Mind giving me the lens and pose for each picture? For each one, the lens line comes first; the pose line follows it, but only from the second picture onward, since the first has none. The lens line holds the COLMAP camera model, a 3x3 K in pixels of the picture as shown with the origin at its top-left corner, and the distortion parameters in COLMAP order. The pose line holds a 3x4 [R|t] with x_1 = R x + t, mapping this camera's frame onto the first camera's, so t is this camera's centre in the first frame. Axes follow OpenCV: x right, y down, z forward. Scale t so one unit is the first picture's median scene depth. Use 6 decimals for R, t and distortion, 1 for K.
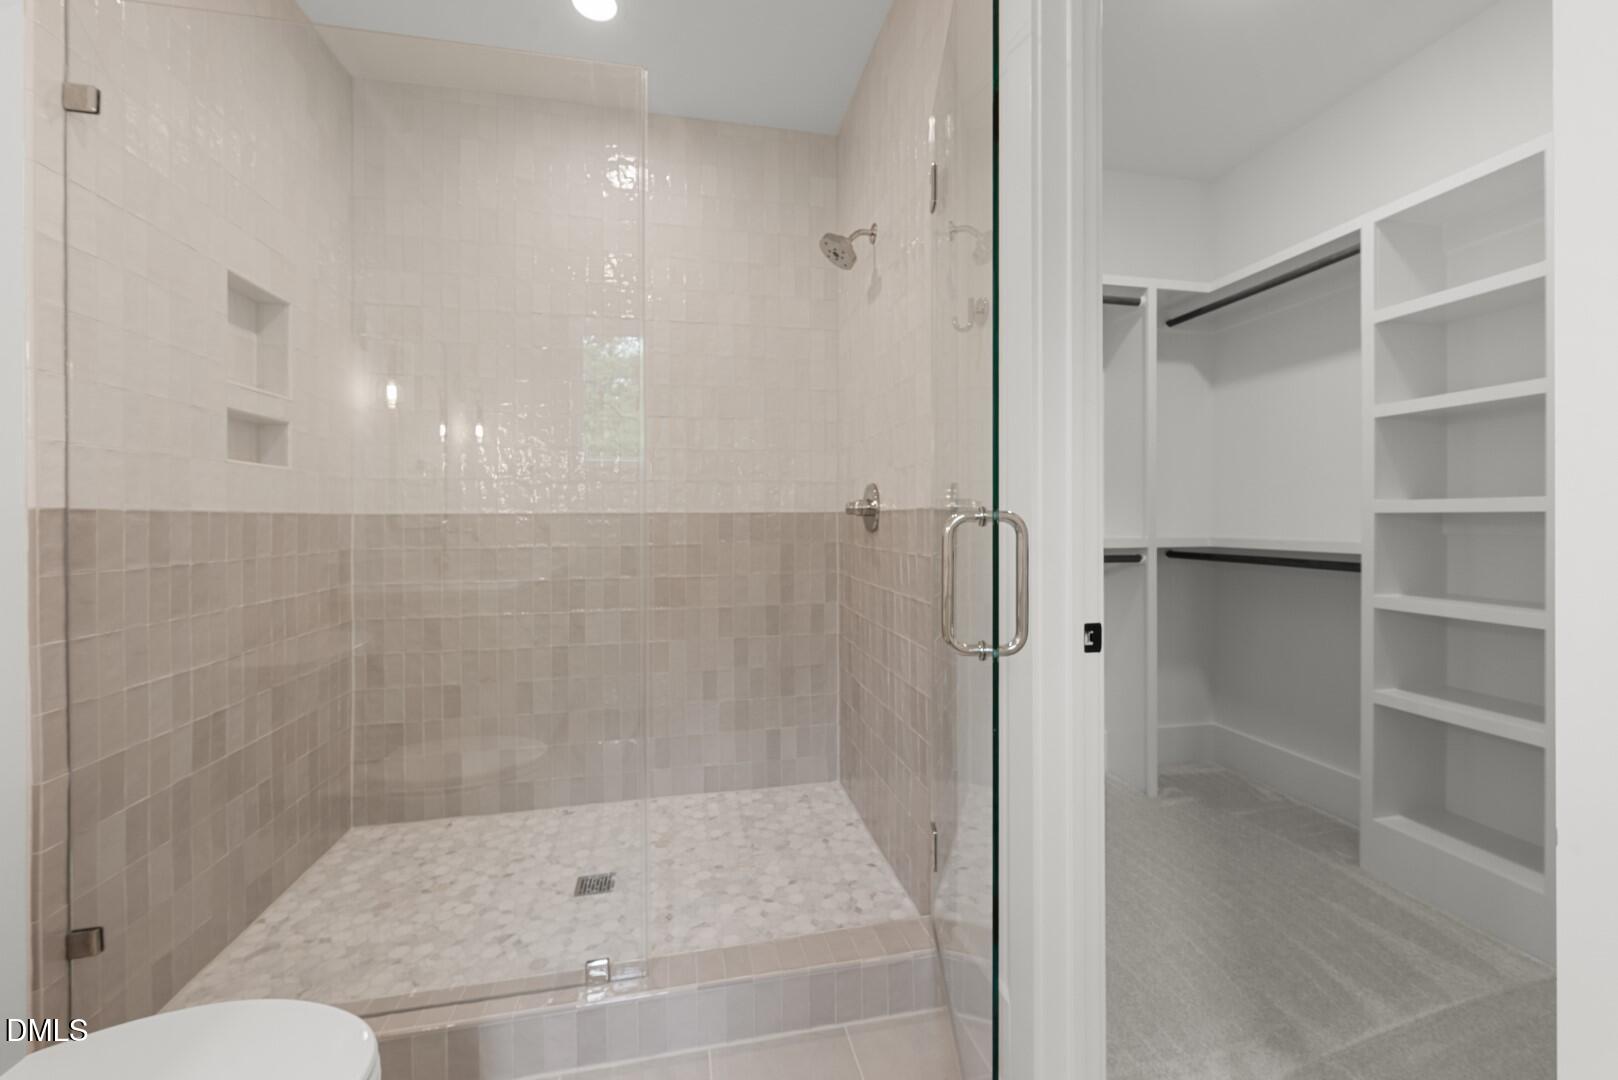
lens RADIAL K [[642.6, 0, 810.1], [0, 642.6, 519.8], [0, 0, 1]] dist [-0.002494, -0.000731]
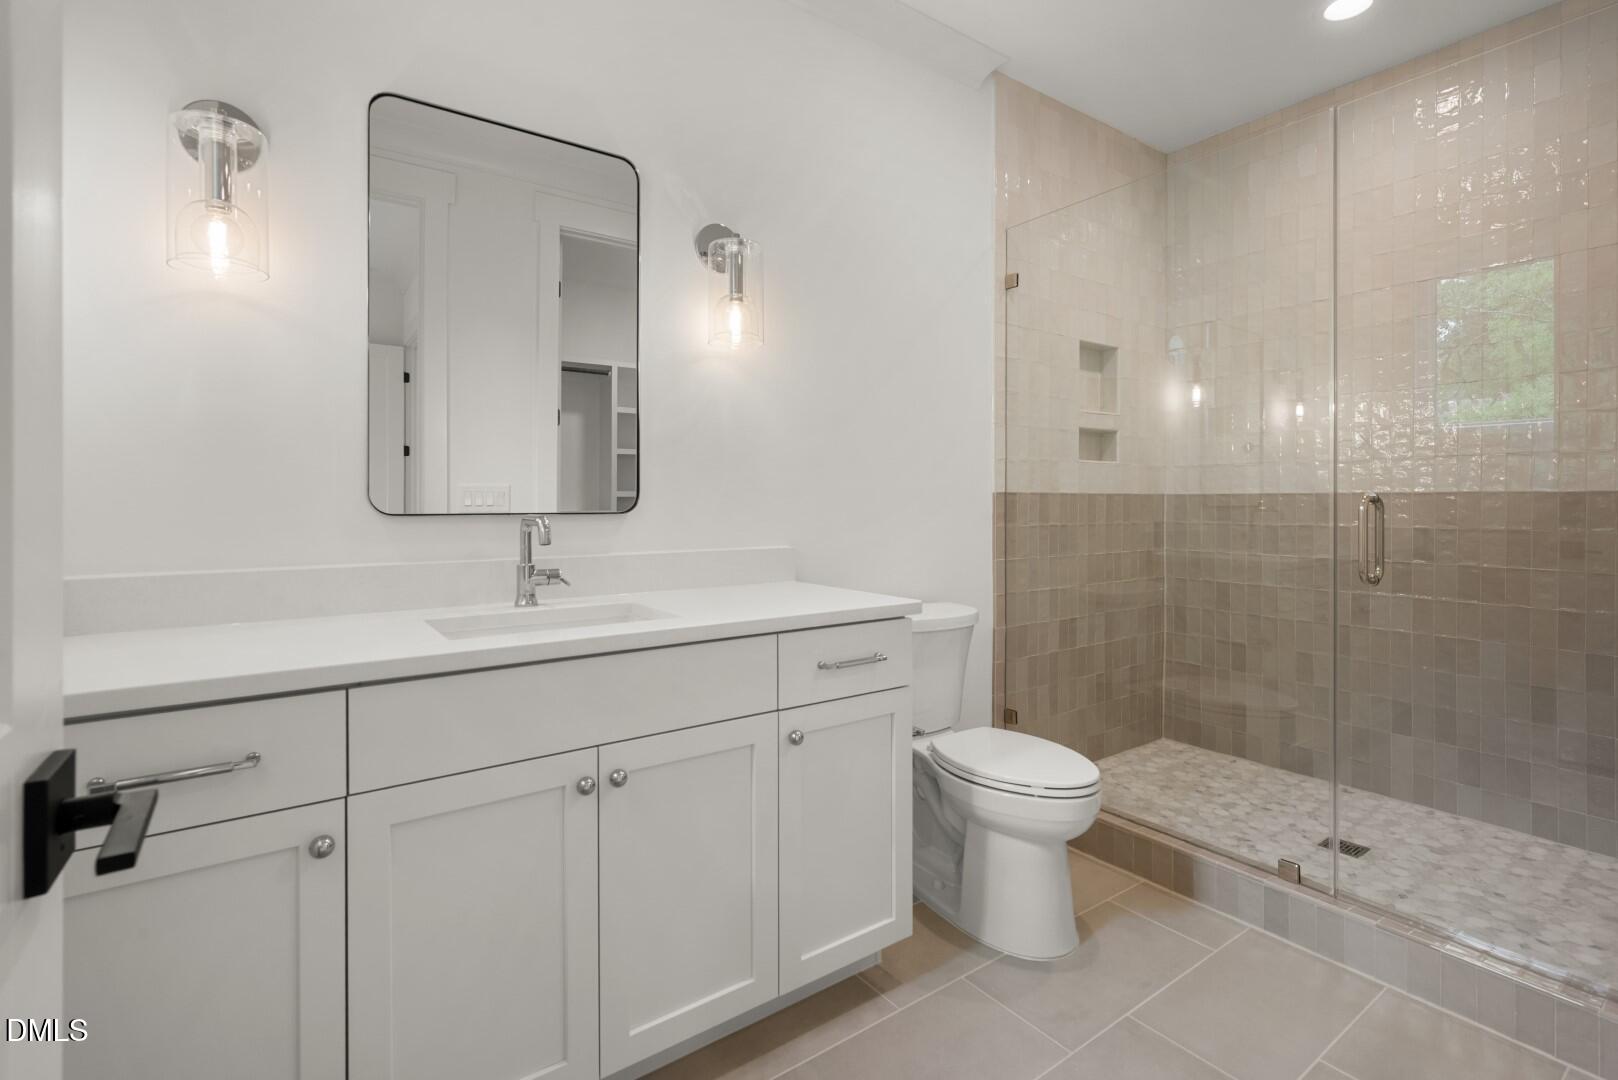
lens RADIAL K [[738.6, 0, 810.1], [0, 738.6, 498.5], [0, 0, 1]] dist [-0.001482, -0.000701]
pose [[0.396678, 0.004912, -0.917945, 0.406800], [-0.004957, 0.999983, 0.003209, -0.001629], [0.917944, 0.003277, 0.396696, -0.269980]]
